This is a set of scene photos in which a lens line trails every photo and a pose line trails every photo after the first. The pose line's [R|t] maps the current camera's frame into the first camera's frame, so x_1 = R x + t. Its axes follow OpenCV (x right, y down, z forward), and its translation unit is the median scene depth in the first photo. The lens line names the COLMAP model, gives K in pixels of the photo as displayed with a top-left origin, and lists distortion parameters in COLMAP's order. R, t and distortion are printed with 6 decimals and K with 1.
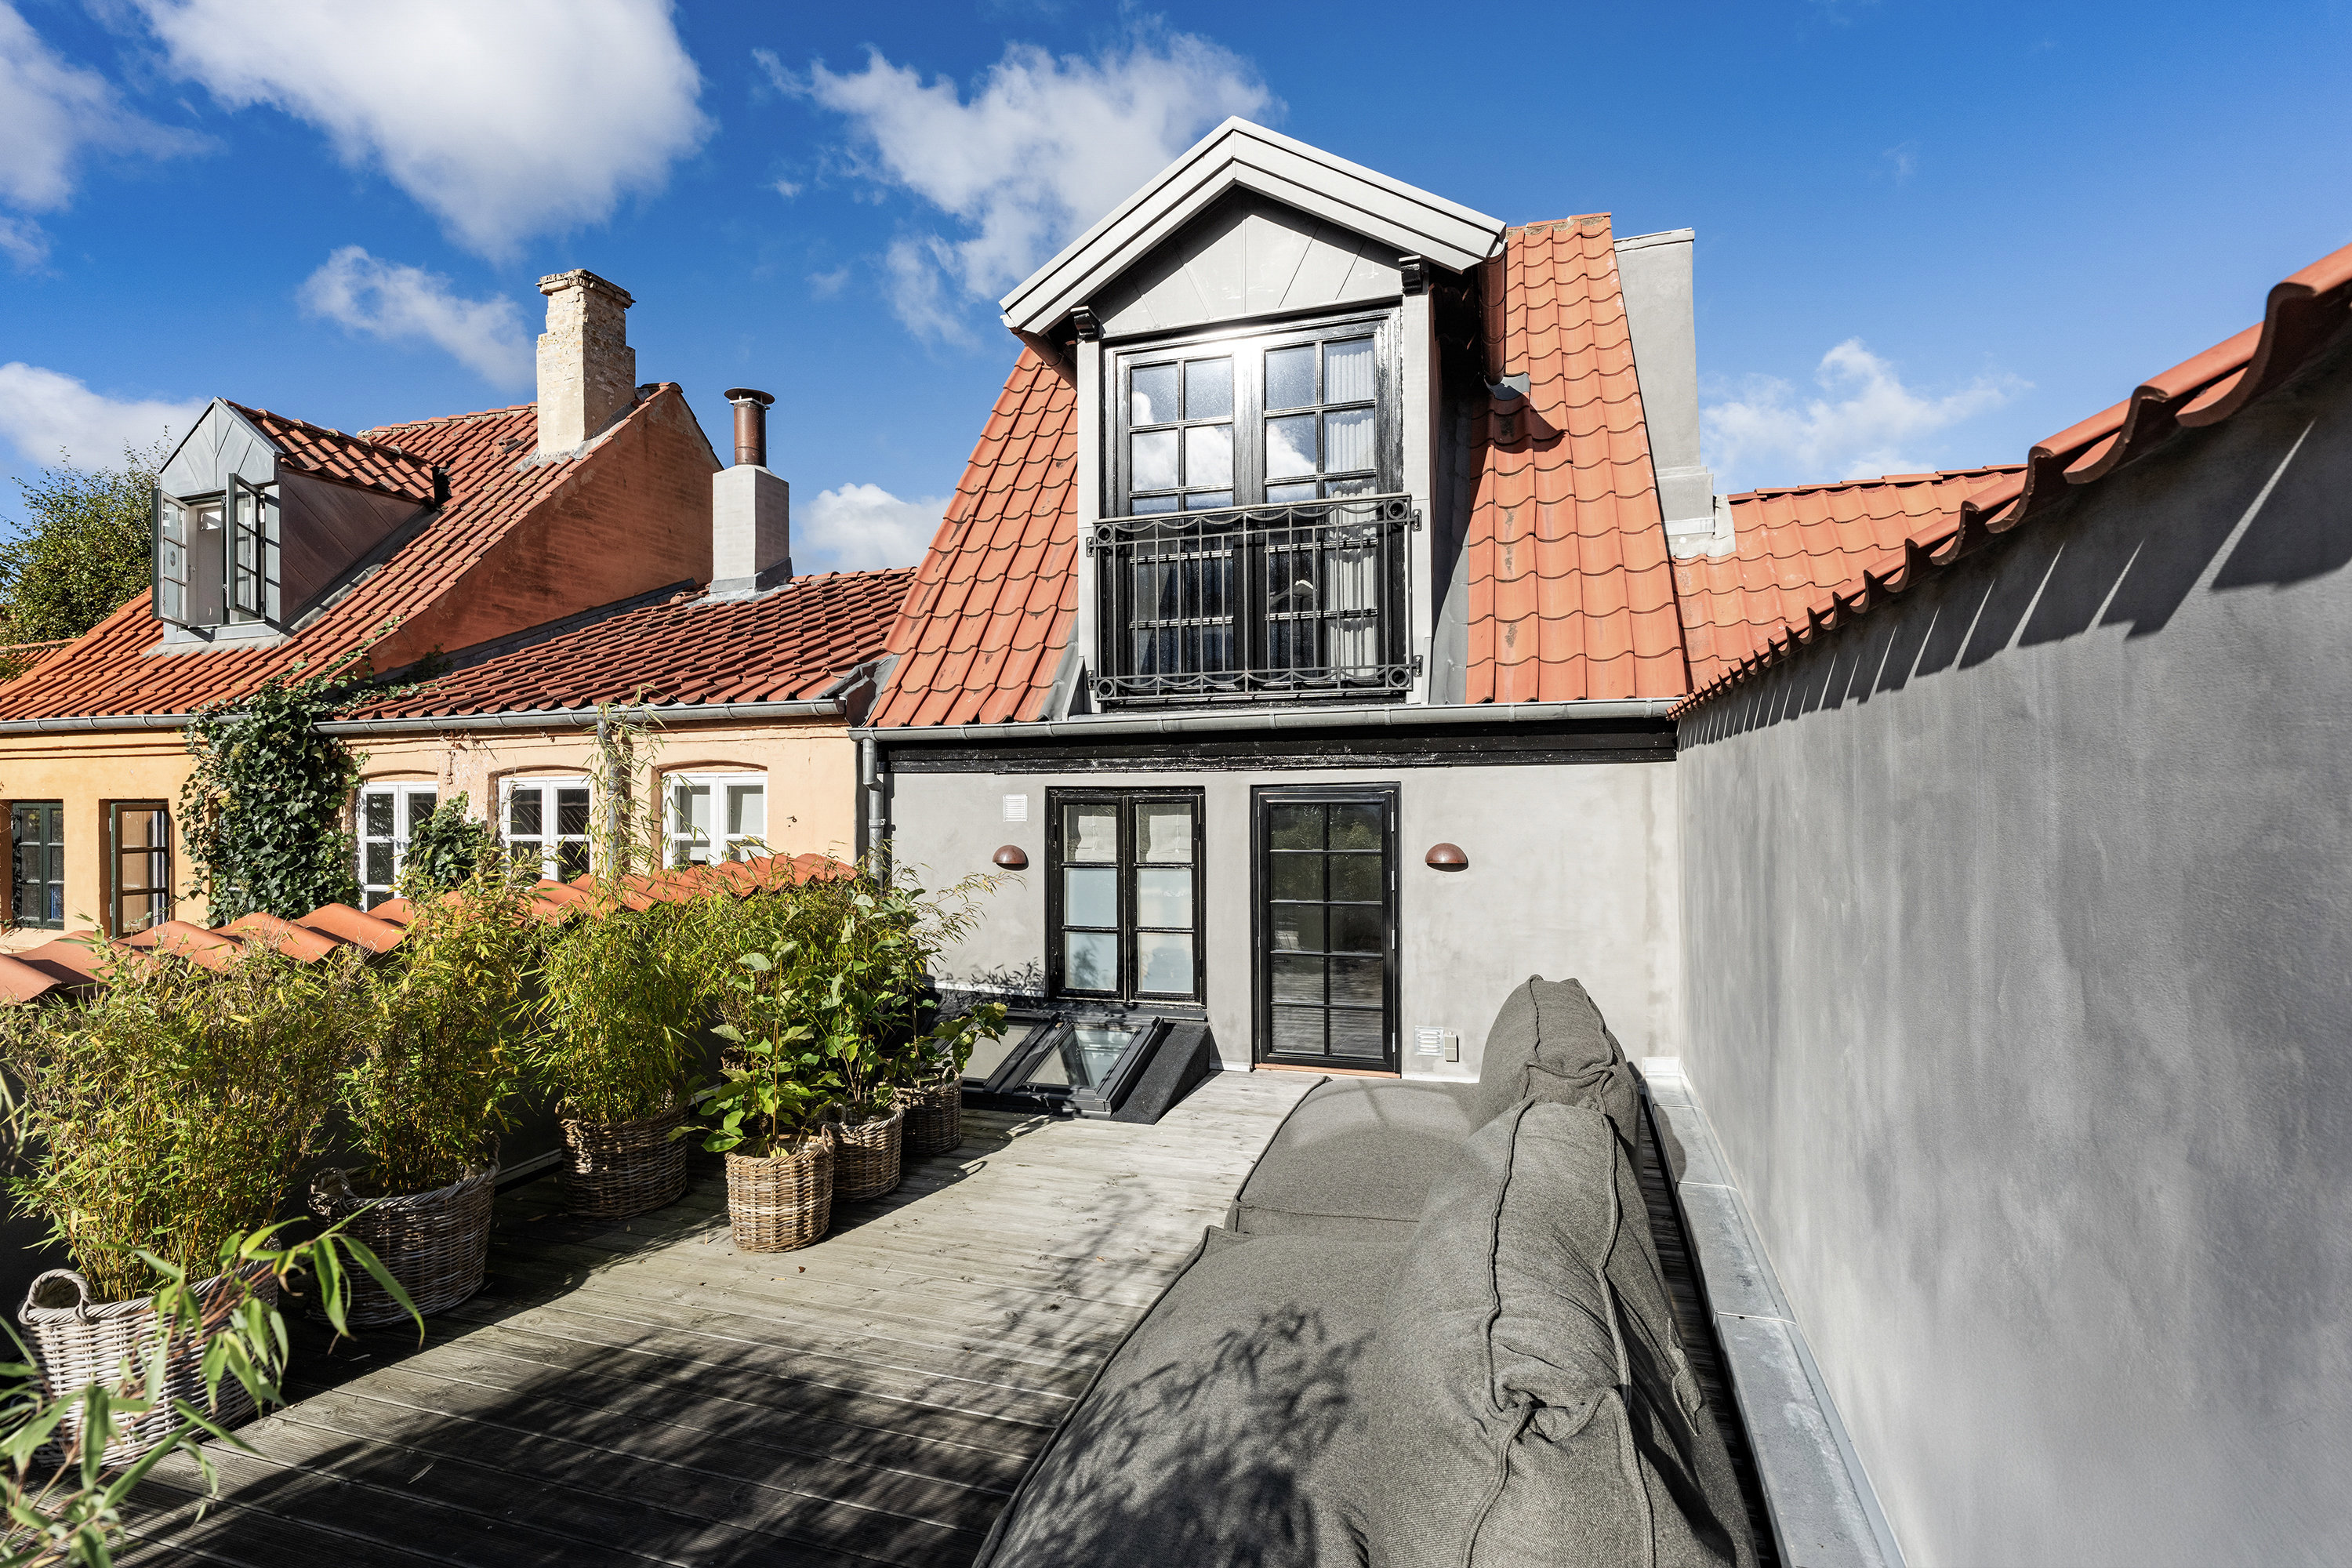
lens RADIAL K [[1121.5, 0, 1176.0], [0, 1121.5, 784.0], [0, 0, 1]] dist [-0.003419, -0.000708]
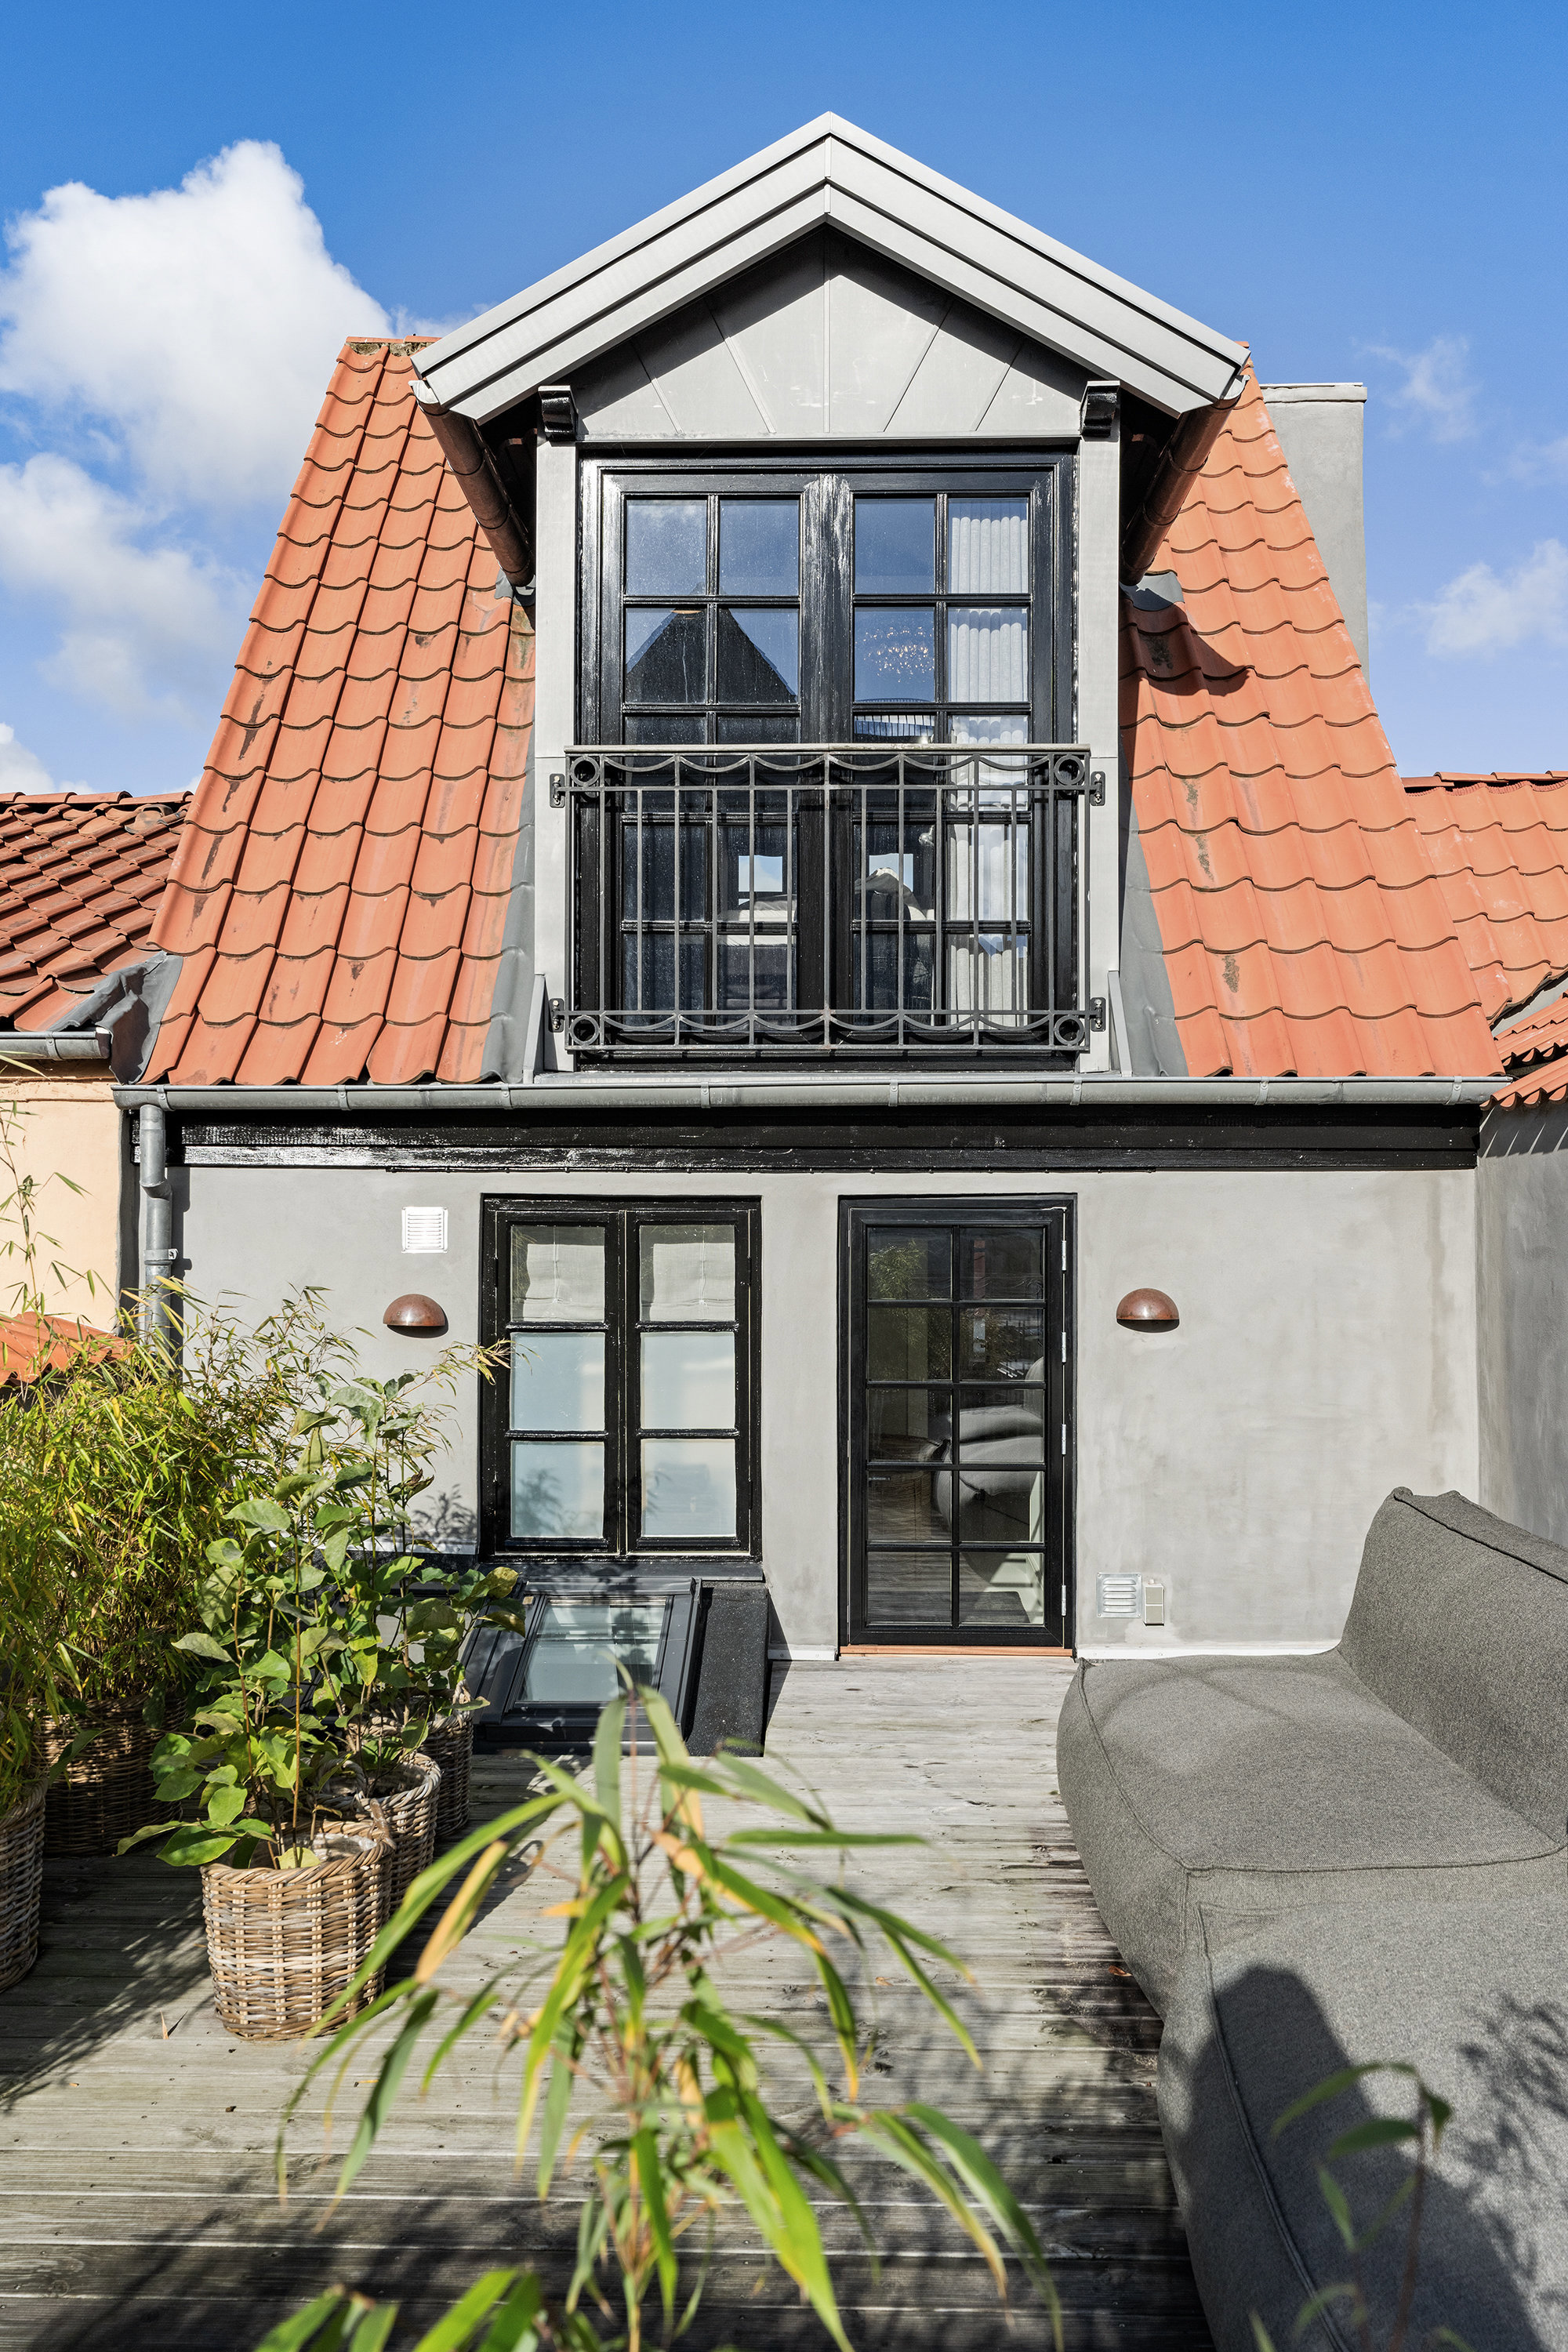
lens RADIAL K [[1836.5, 0, 784.0], [0, 1836.5, 1176.0], [0, 0, 1]] dist [-0.004076, 0.006961]
pose [[0.958418, 0.013260, 0.285058, -0.244640], [-0.012513, 0.999912, -0.004442, -0.004943], [-0.285092, 0.000690, 0.958500, 0.036291]]
